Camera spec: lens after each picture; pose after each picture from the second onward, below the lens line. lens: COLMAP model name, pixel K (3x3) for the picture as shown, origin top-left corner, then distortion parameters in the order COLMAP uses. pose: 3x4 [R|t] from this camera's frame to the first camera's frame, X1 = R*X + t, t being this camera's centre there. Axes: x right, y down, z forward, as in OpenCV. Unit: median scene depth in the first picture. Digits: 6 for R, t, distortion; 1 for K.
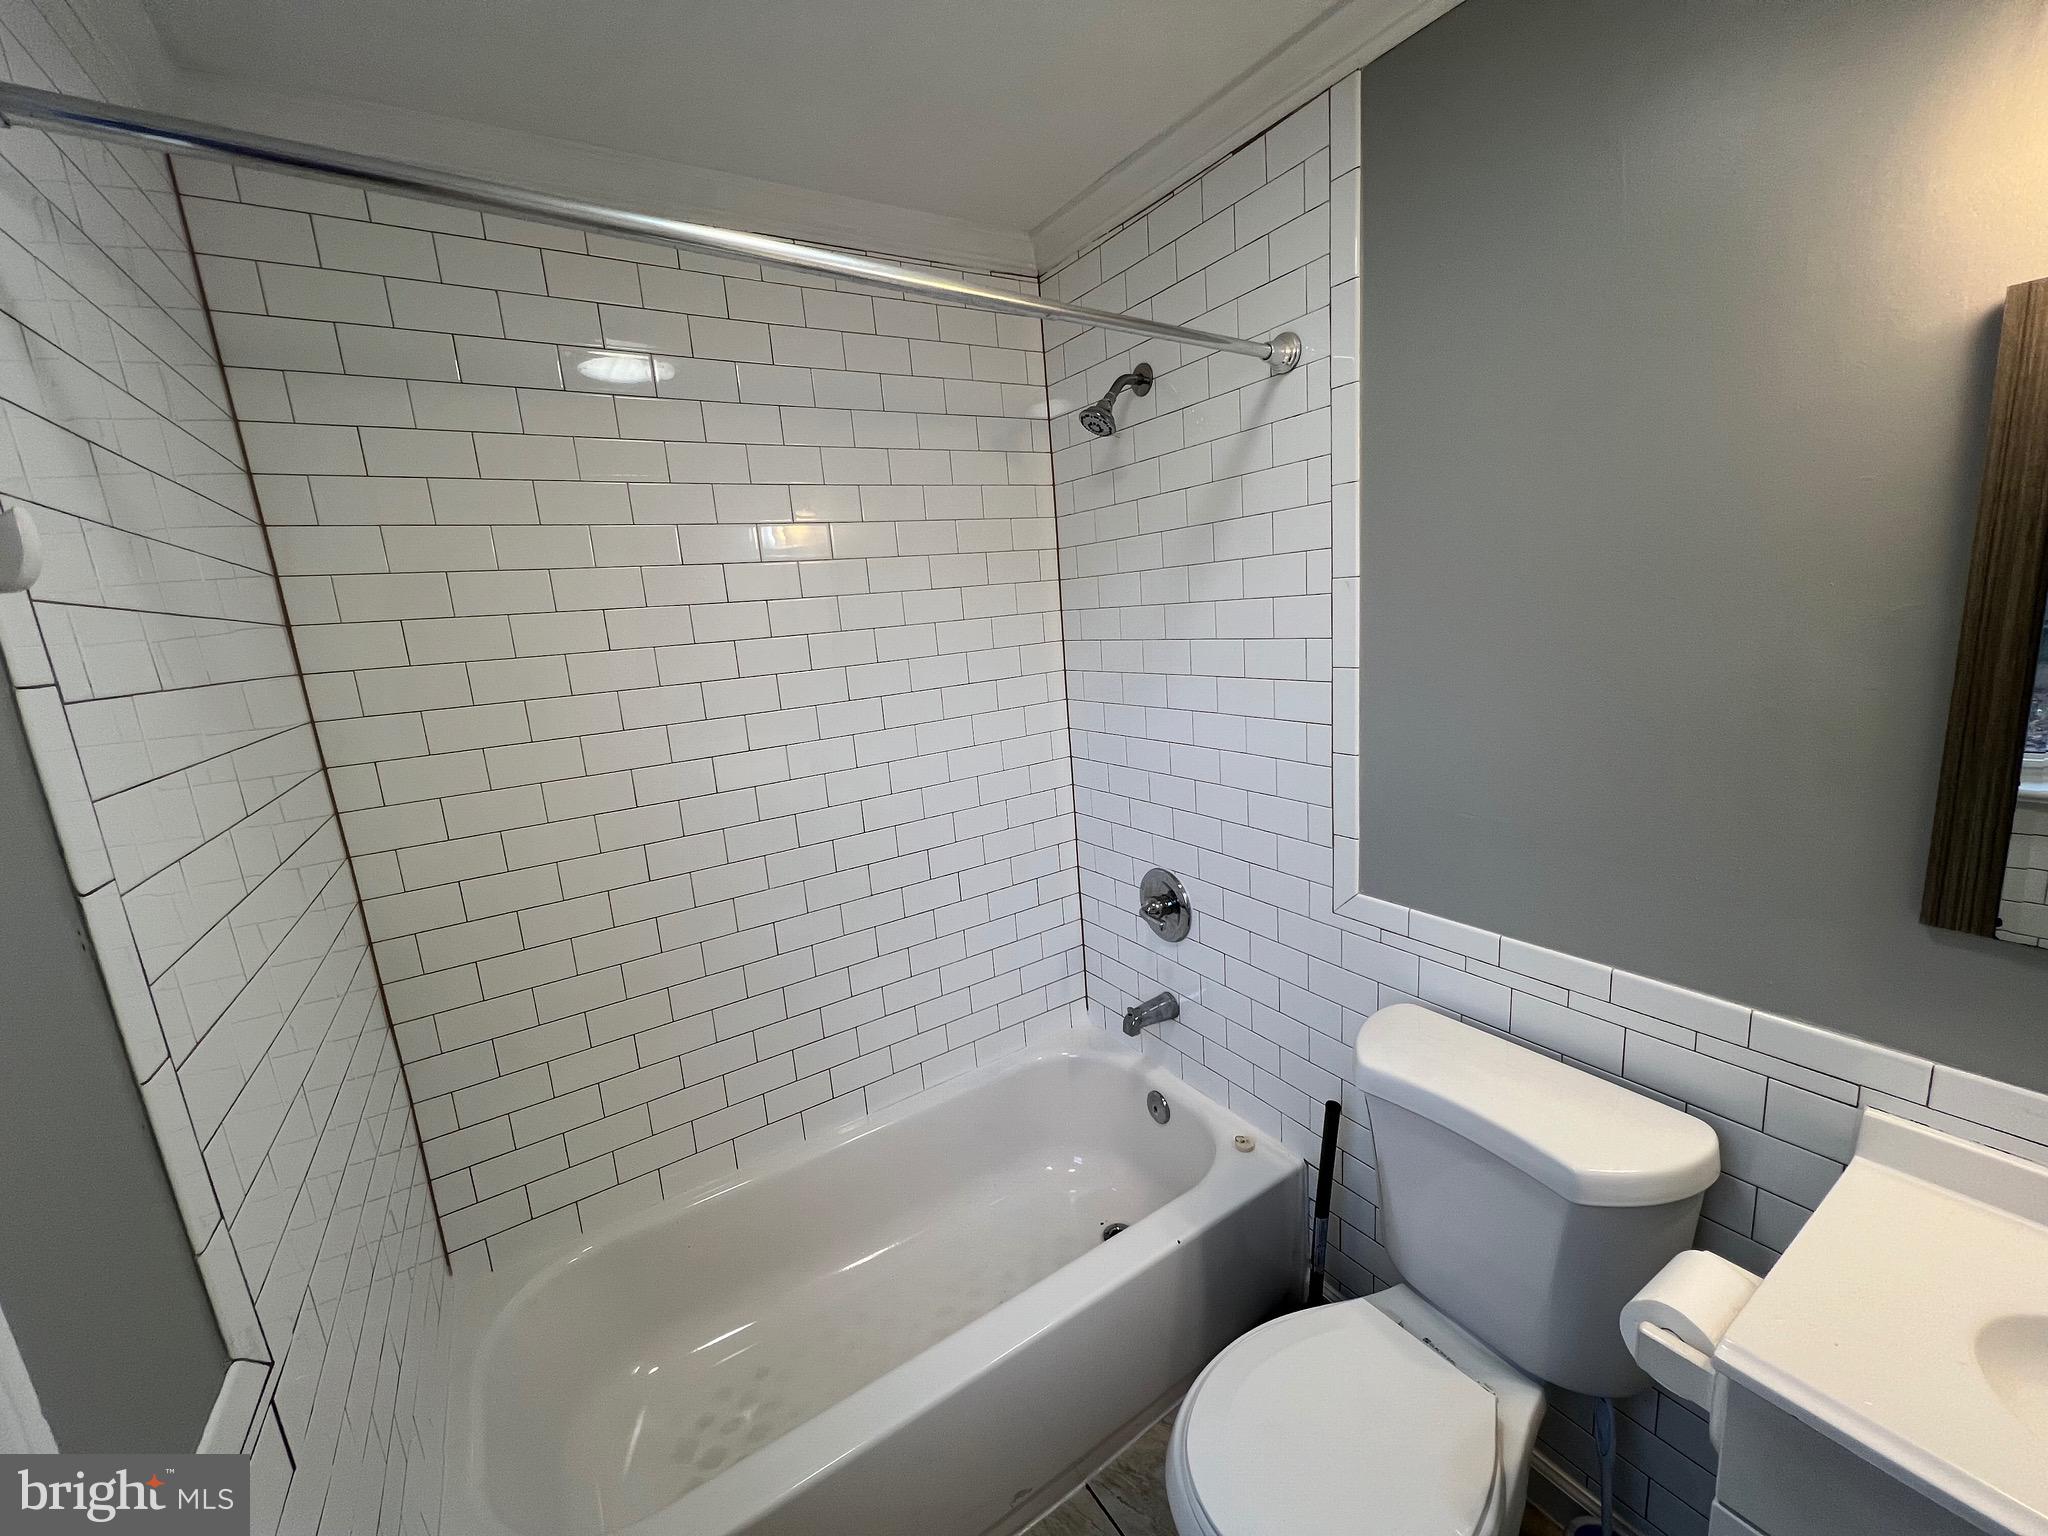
lens RADIAL K [[814.9, 0, 1027.5], [0, 814.9, 762.6], [0, 0, 1]] dist [0.000414, -0.000157]
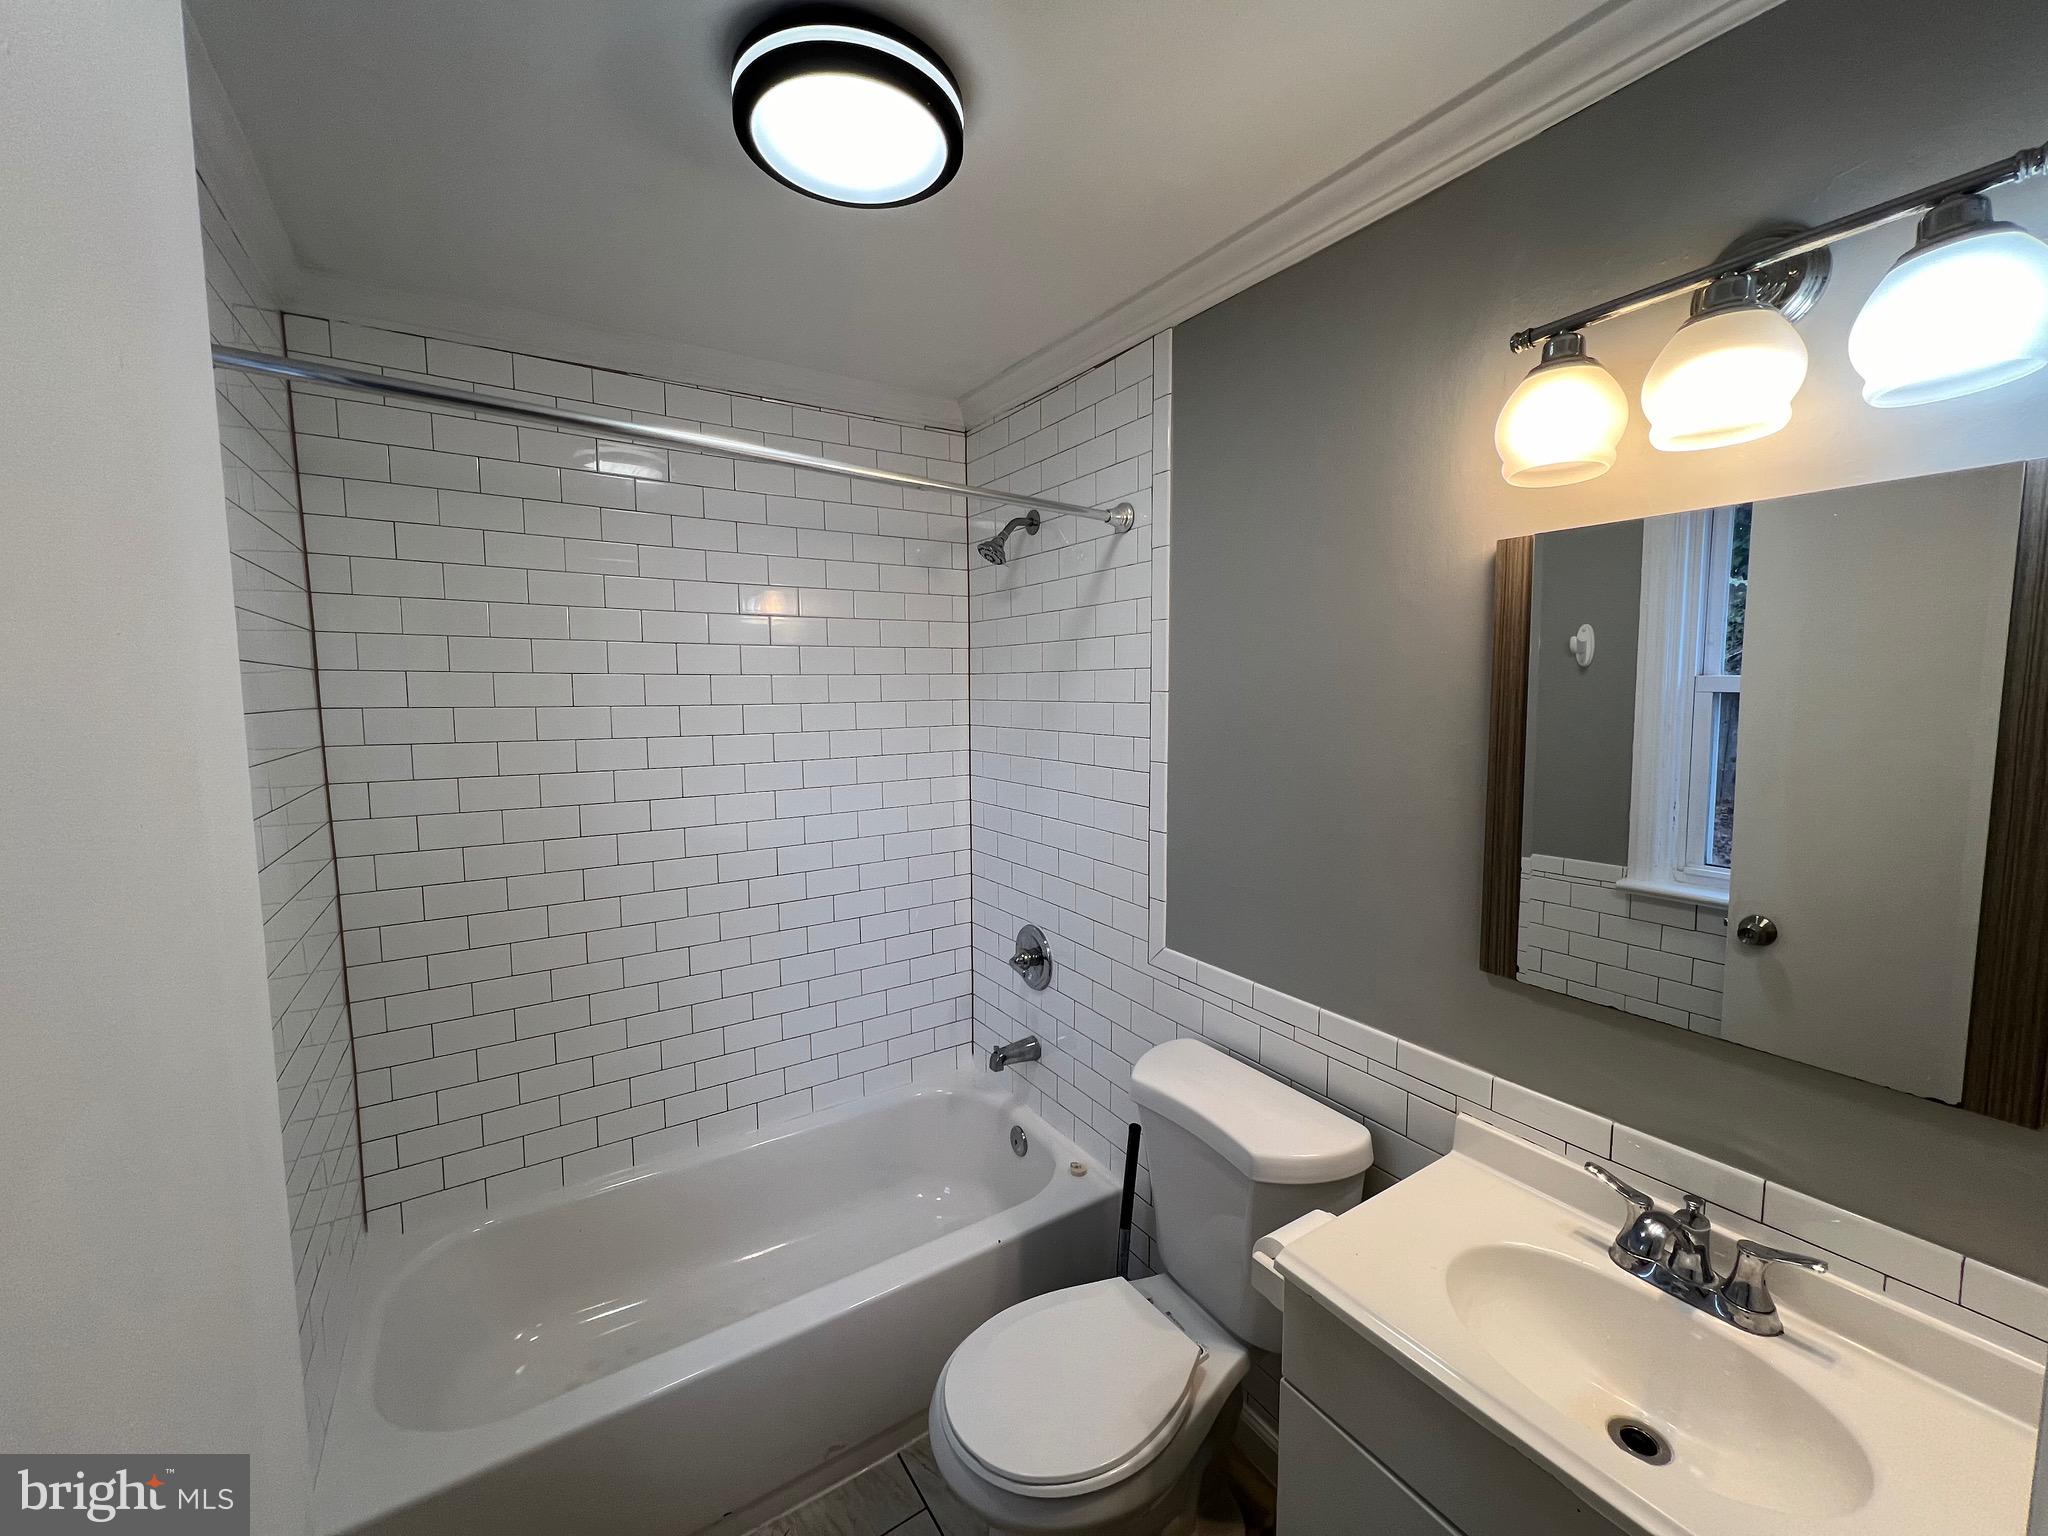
lens RADIAL K [[814.9, 0, 1027.5], [0, 814.9, 762.6], [0, 0, 1]] dist [0.000414, -0.000157]
pose [[0.997423, 0.070623, 0.012641, 0.152849], [-0.069001, 0.992531, -0.100599, 0.021347], [-0.019651, 0.099467, 0.994847, -0.215191]]
